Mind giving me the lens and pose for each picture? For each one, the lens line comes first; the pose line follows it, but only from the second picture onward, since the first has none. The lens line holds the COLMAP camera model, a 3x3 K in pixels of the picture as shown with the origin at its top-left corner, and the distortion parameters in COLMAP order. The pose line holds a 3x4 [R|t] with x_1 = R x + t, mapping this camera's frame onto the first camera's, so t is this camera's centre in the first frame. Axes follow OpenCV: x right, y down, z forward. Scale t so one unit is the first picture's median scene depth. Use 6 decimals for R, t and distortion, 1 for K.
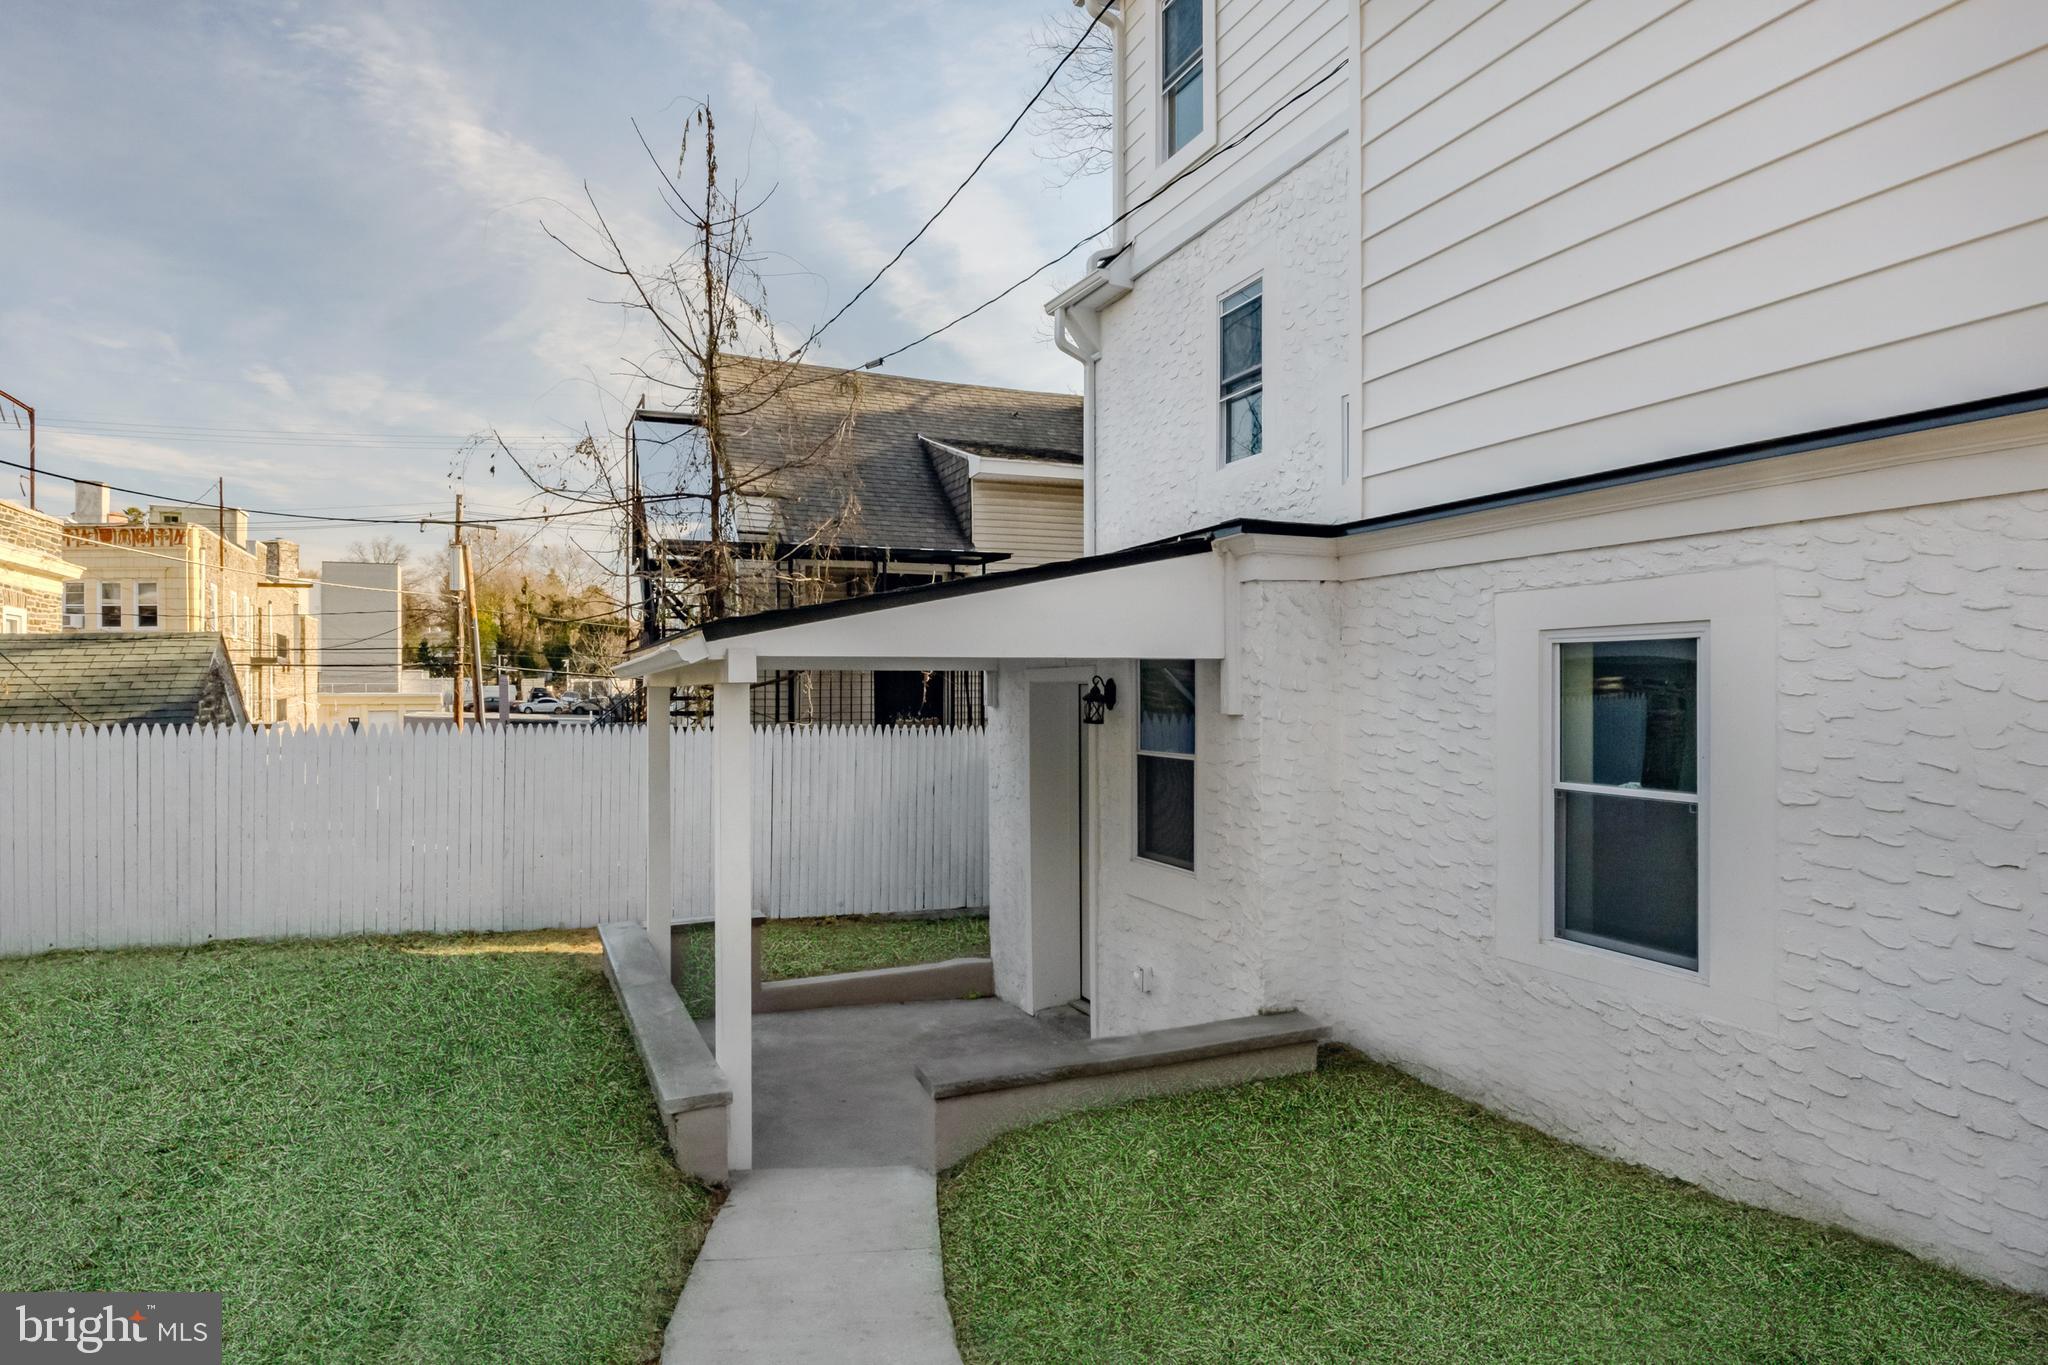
lens RADIAL K [[1024.9, 0, 1024.0], [0, 1024.9, 682.5], [0, 0, 1]] dist [-0.001338, -0.000501]
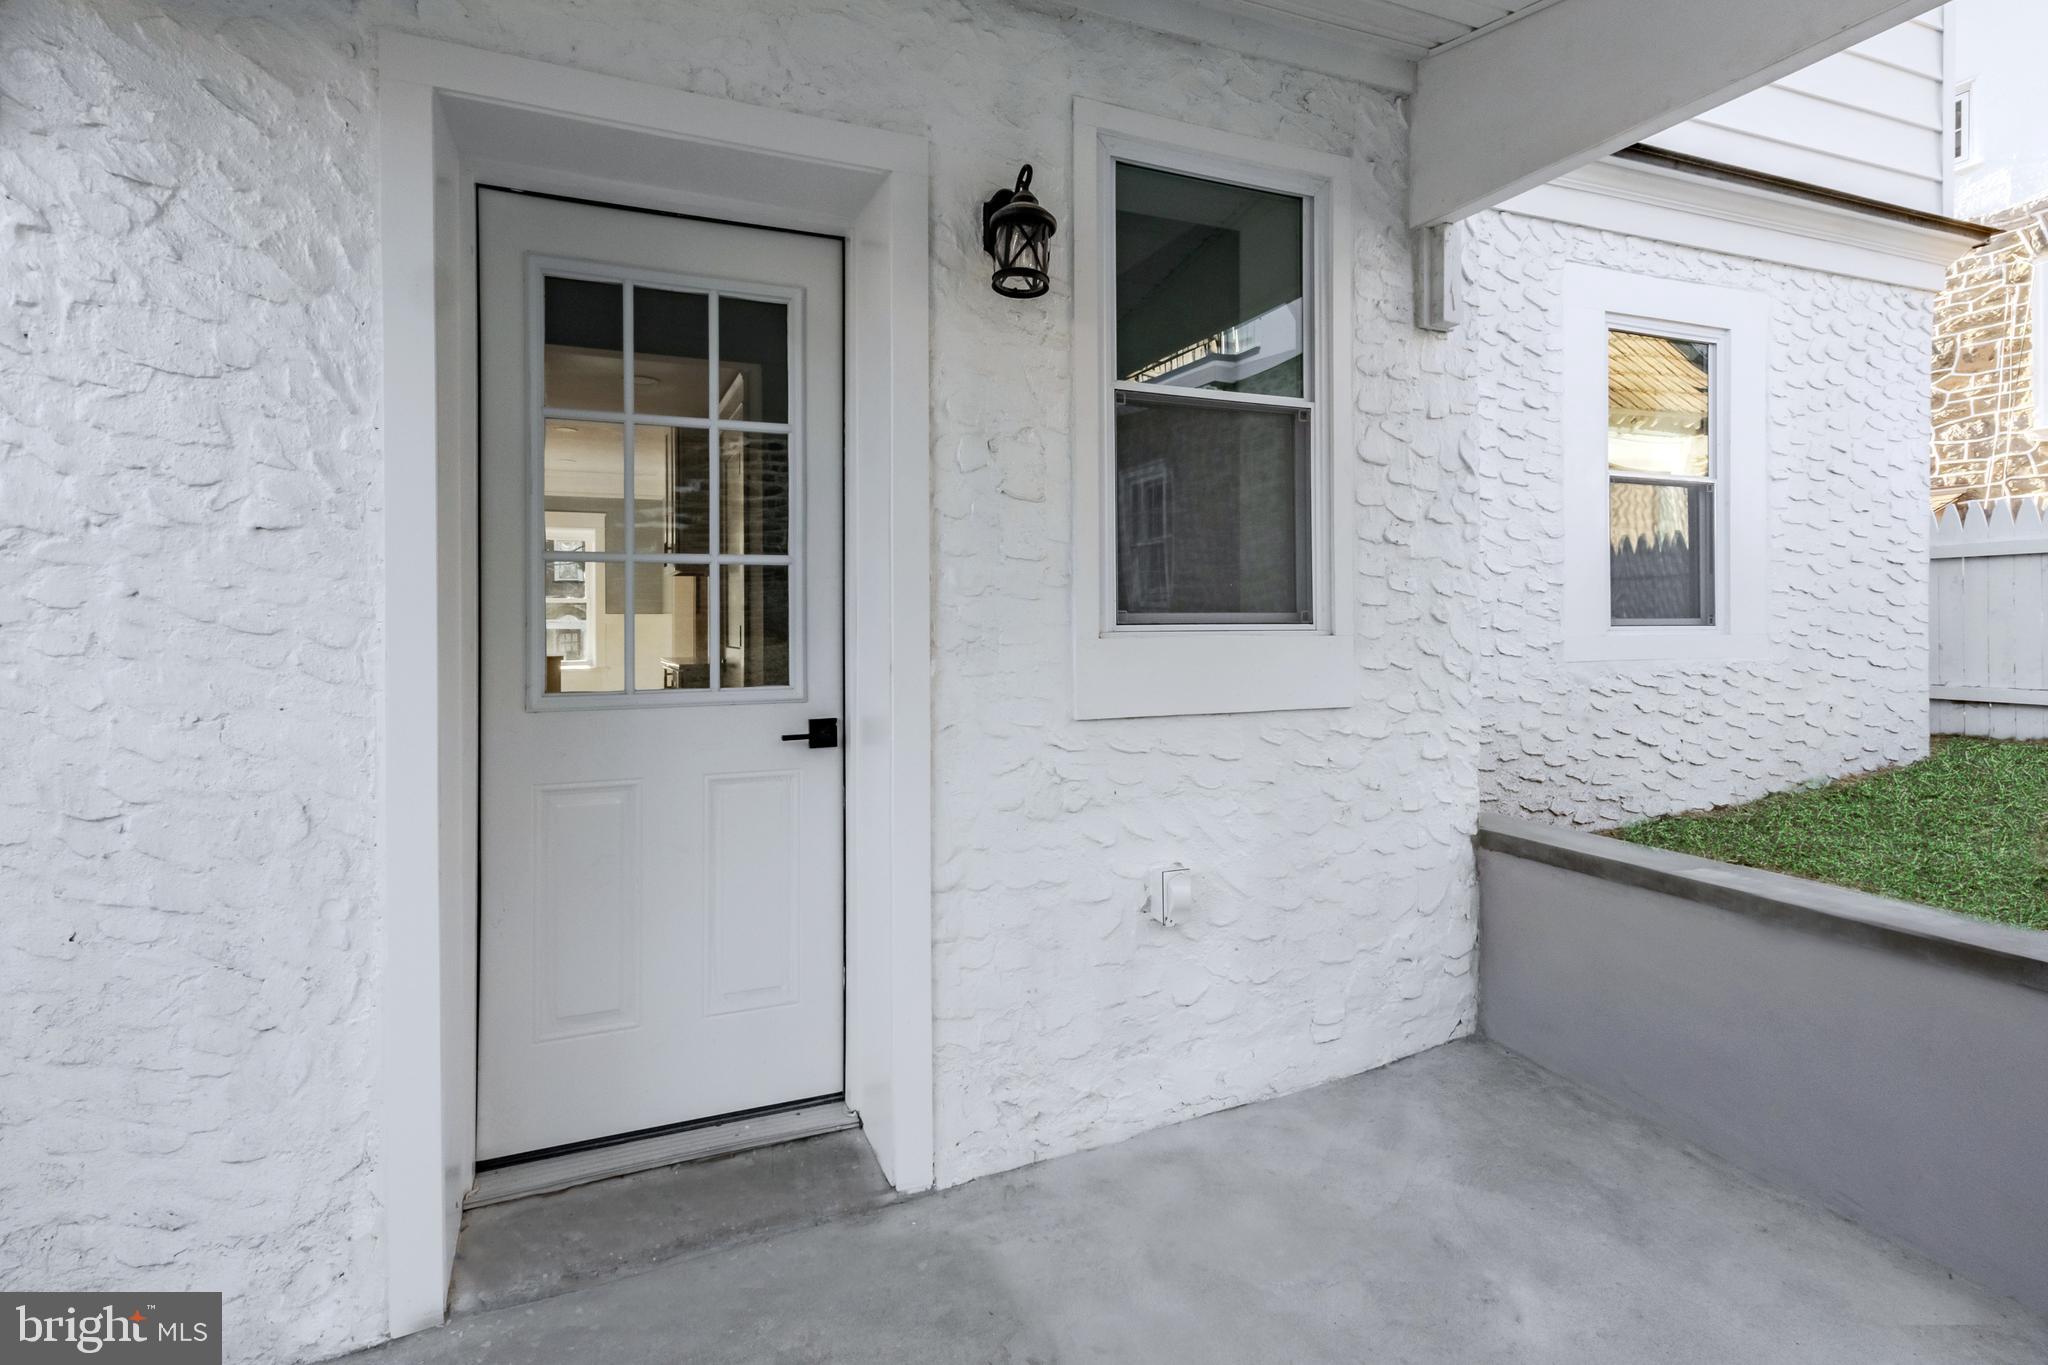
lens RADIAL K [[1006.1, 0, 1022.0], [0, 1006.1, 631.9], [0, 0, 1]] dist [0.003683, -0.000138]
pose [[0.063590, 0.005012, 0.997964, -0.448092], [-0.006708, 0.999967, -0.004595, 0.243565], [-0.997954, -0.006402, 0.063622, 1.393695]]
